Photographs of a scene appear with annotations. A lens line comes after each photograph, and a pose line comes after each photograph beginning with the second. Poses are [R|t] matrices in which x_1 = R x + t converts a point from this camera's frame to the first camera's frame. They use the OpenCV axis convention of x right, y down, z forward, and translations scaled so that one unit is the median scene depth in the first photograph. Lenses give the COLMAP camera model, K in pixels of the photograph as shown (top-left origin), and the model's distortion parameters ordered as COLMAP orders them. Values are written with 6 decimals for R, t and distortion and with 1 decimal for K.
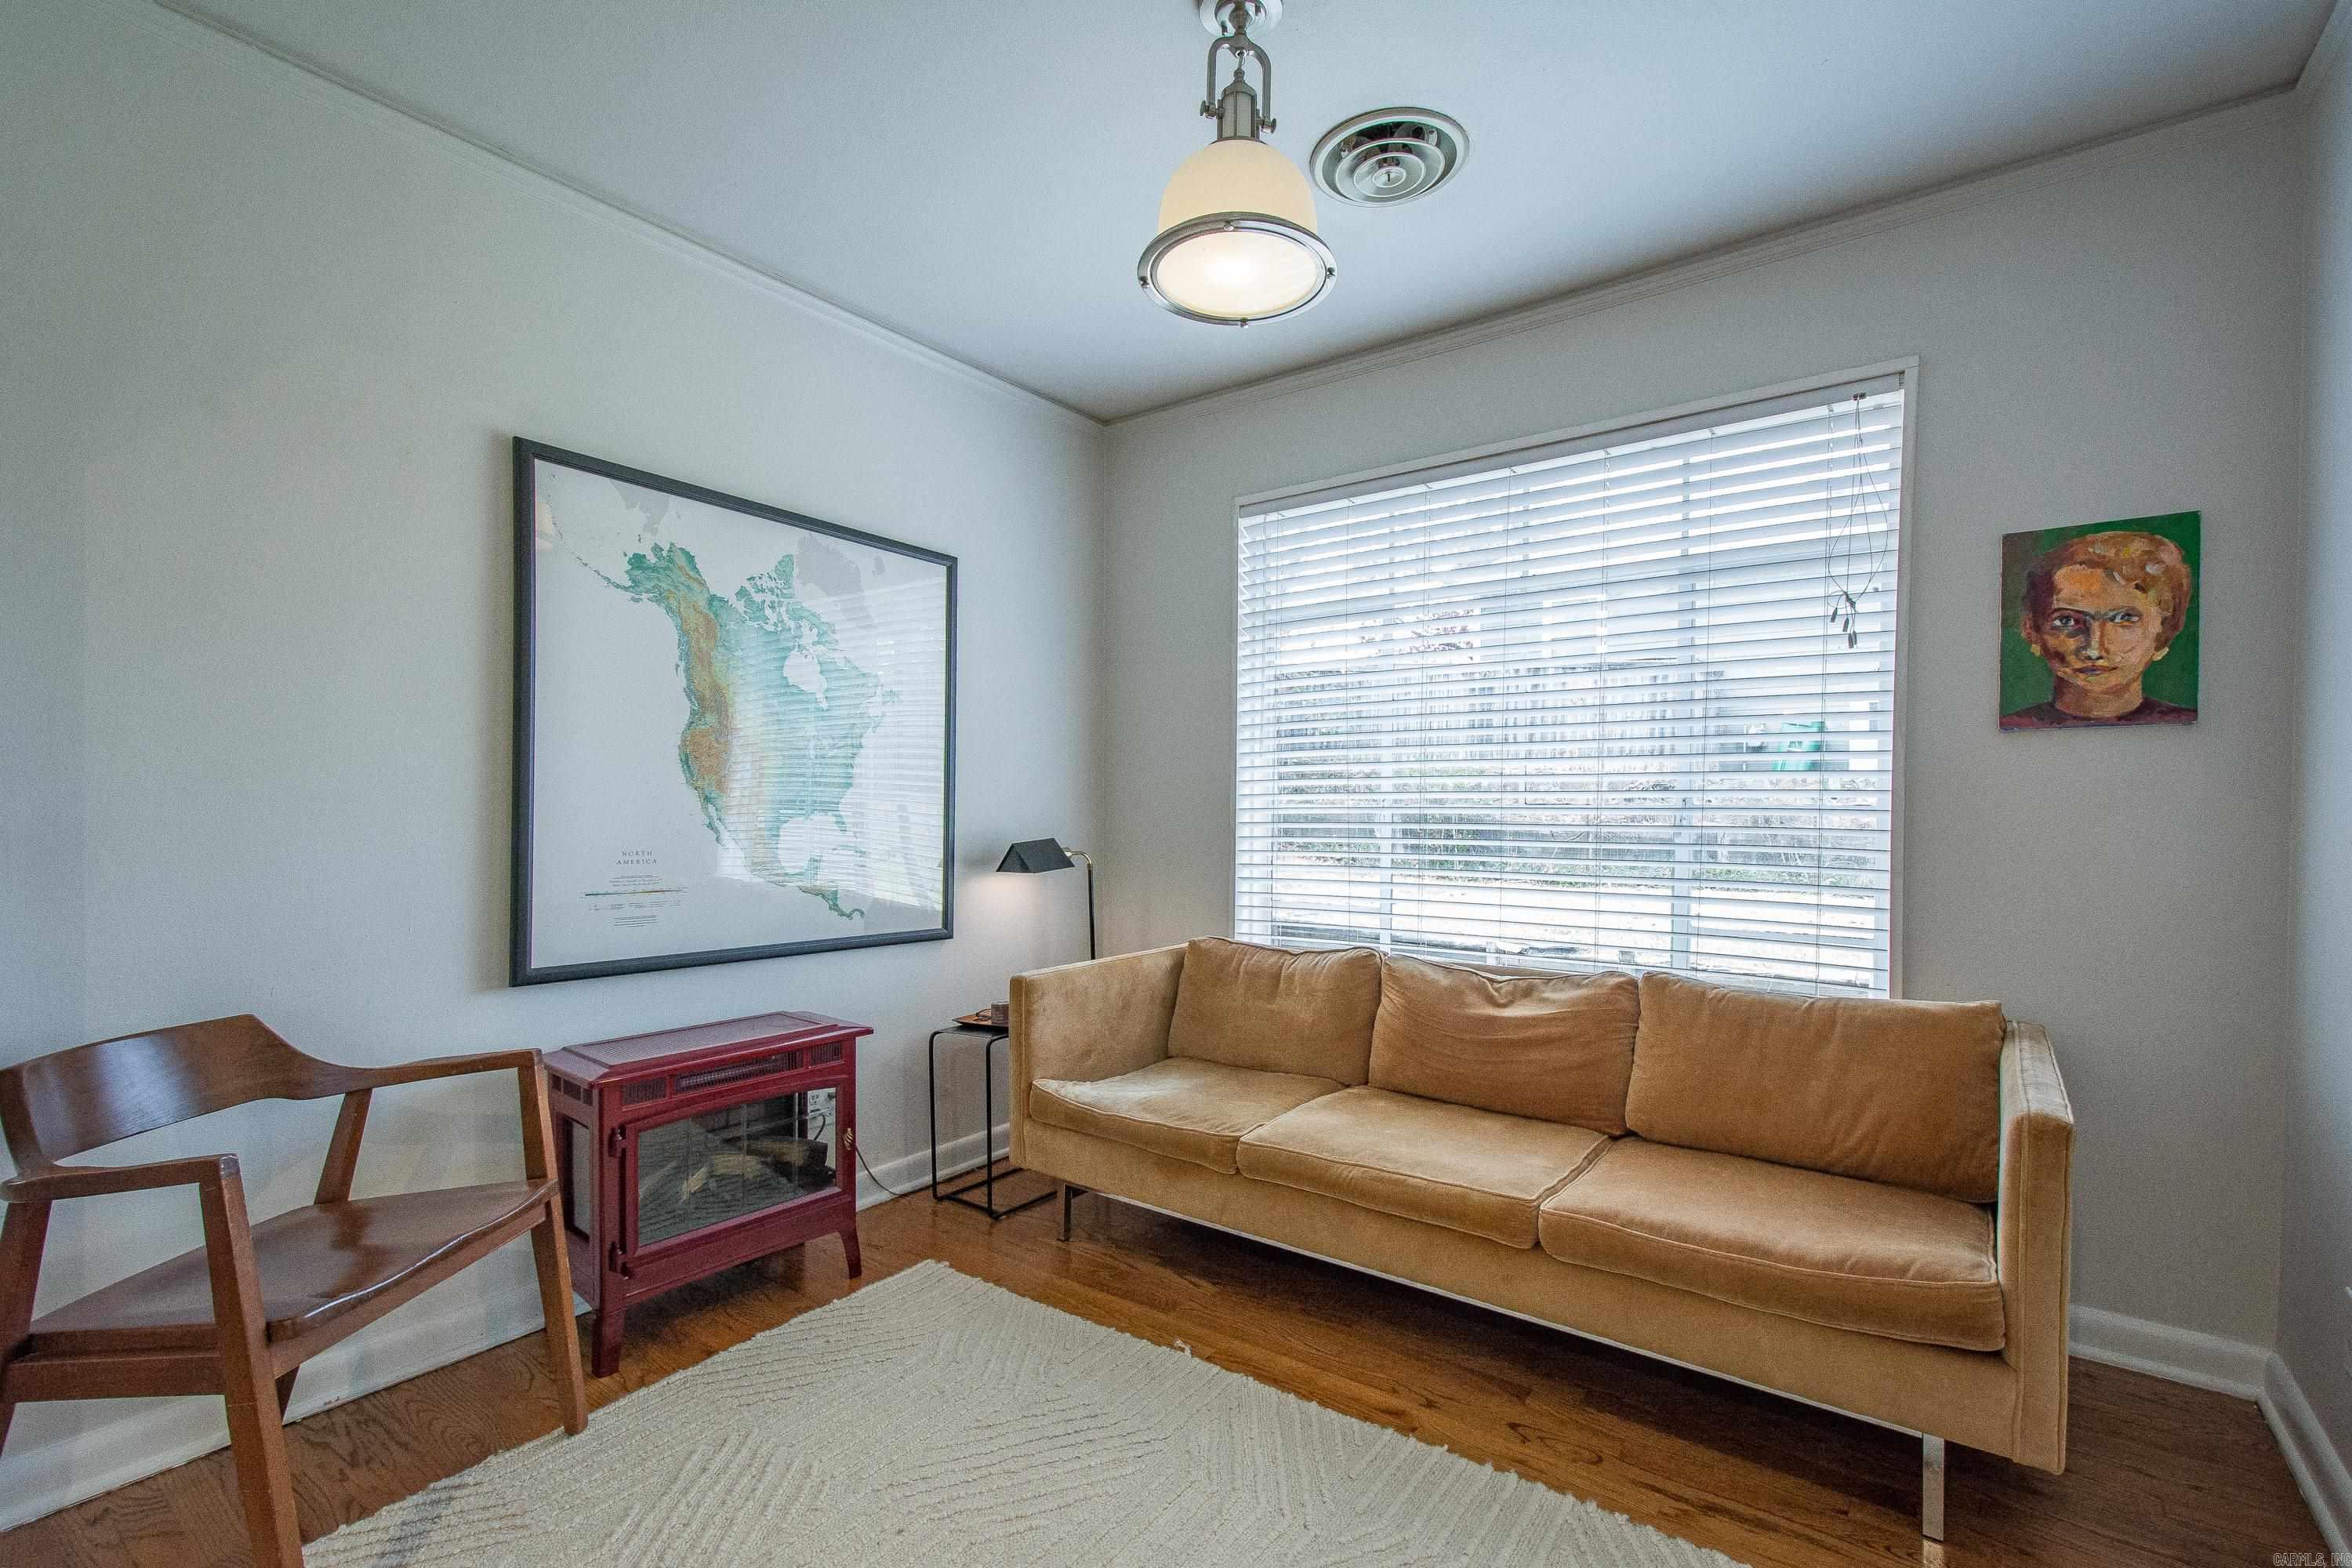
lens RADIAL K [[1038.5, 0, 1224.6], [0, 1038.5, 824.9], [0, 0, 1]] dist [0.015361, -0.006147]
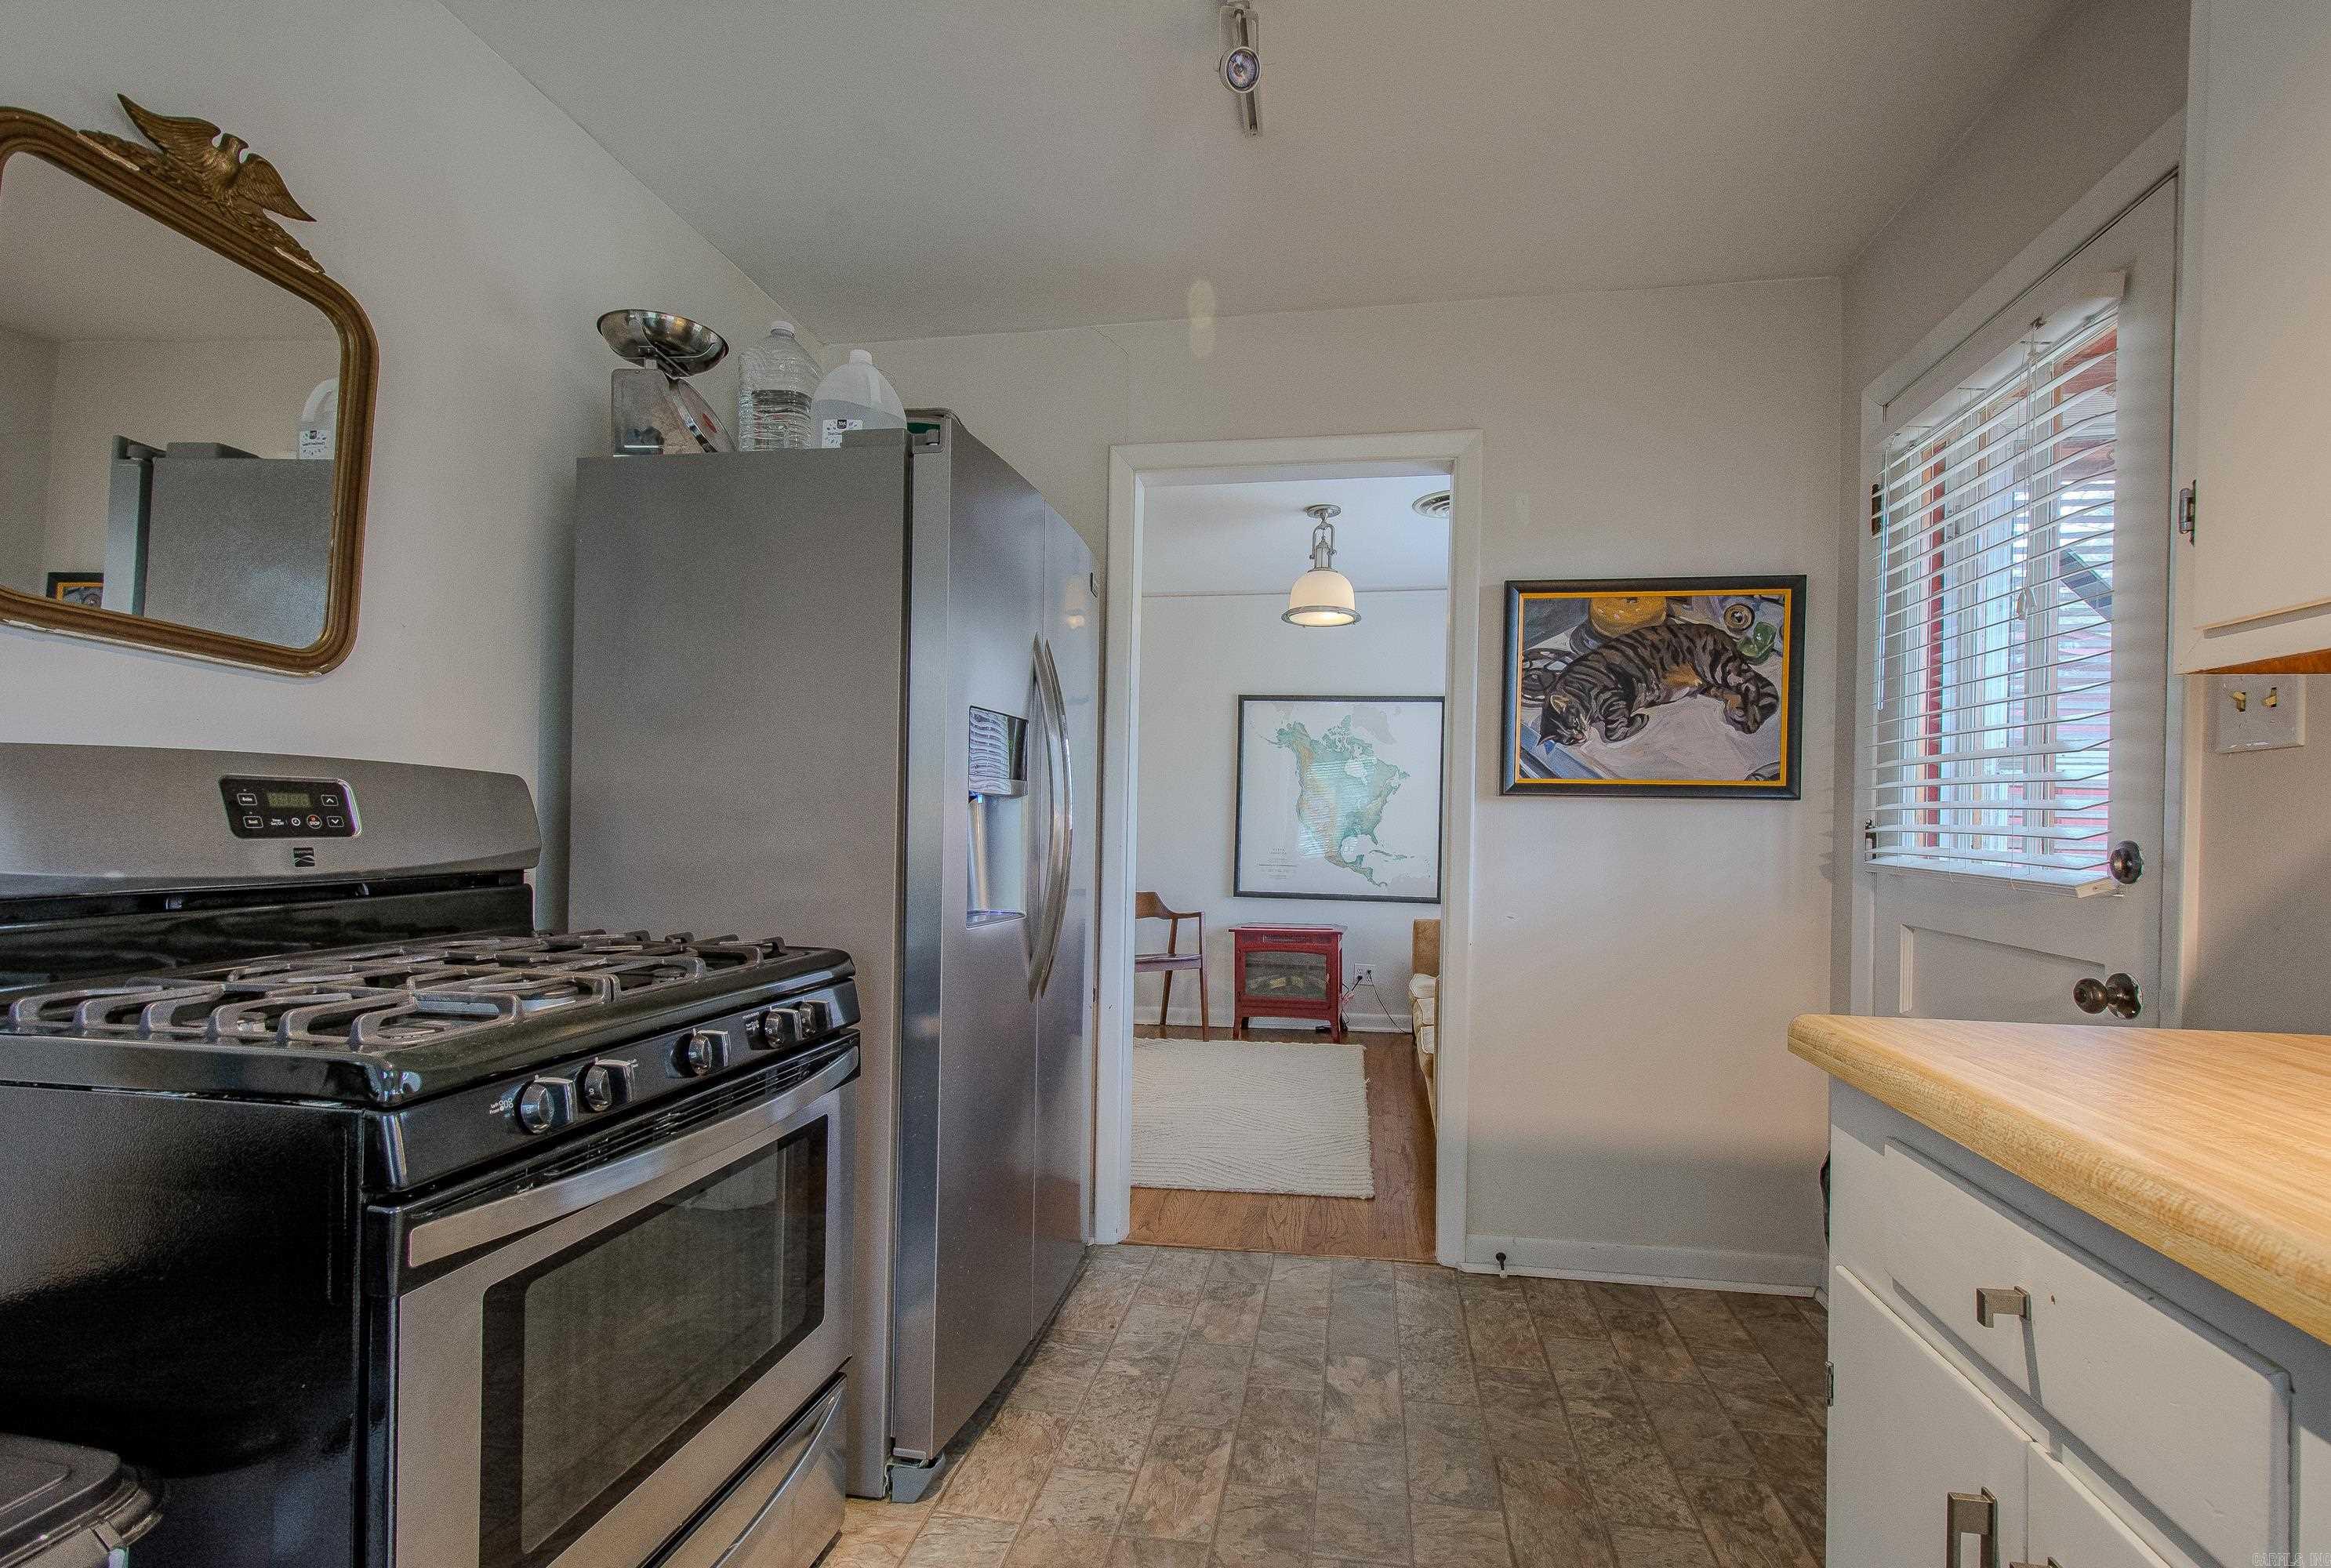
lens RADIAL K [[1027.5, 0, 1214.3], [0, 1027.5, 823.4], [0, 0, 1]] dist [0.011603, -0.003289]
pose [[0.455849, -0.002315, -0.890054, 1.481647], [-0.023229, 0.999625, -0.014497, 0.004036], [0.889754, 0.027283, 0.455625, -0.235566]]
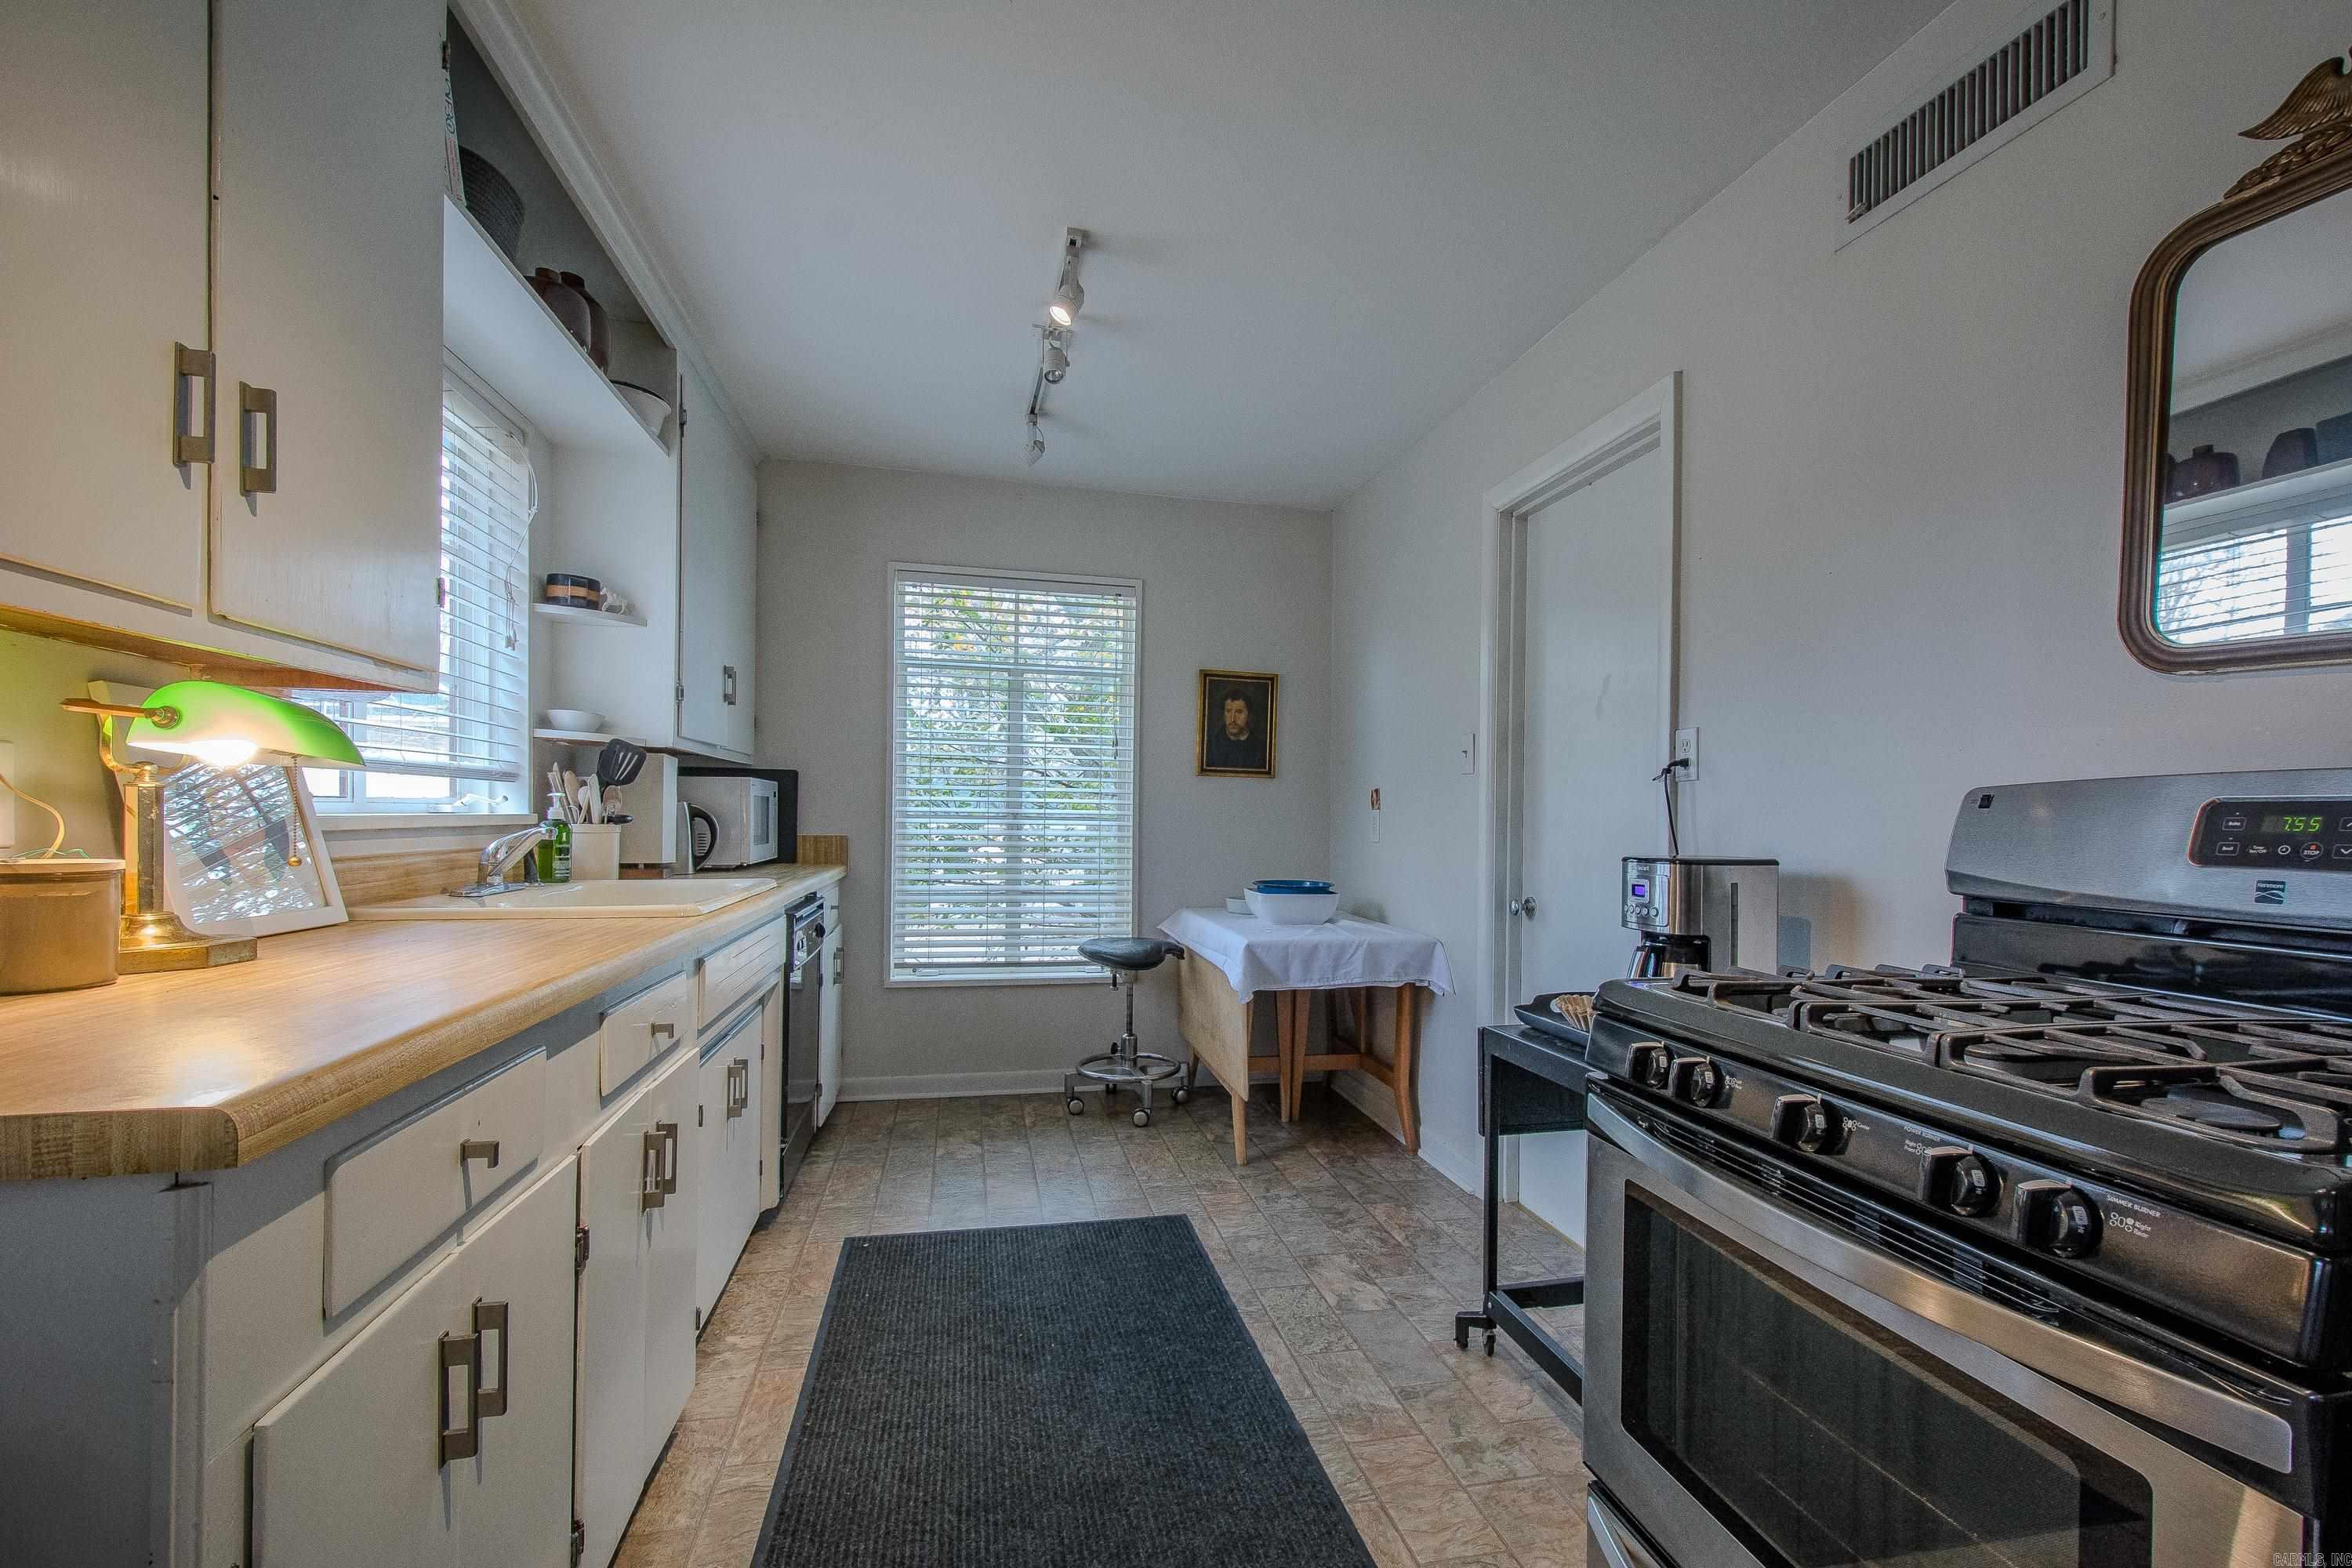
lens RADIAL K [[1038.5, 0, 1211.6], [0, 1038.5, 822.4], [0, 0, 1]] dist [0.015361, -0.006147]
pose [[-0.751756, -0.026594, 0.658905, 0.821285], [-0.015083, 0.999619, 0.023137, -0.009314], [-0.659268, 0.007455, -0.751871, 0.239643]]
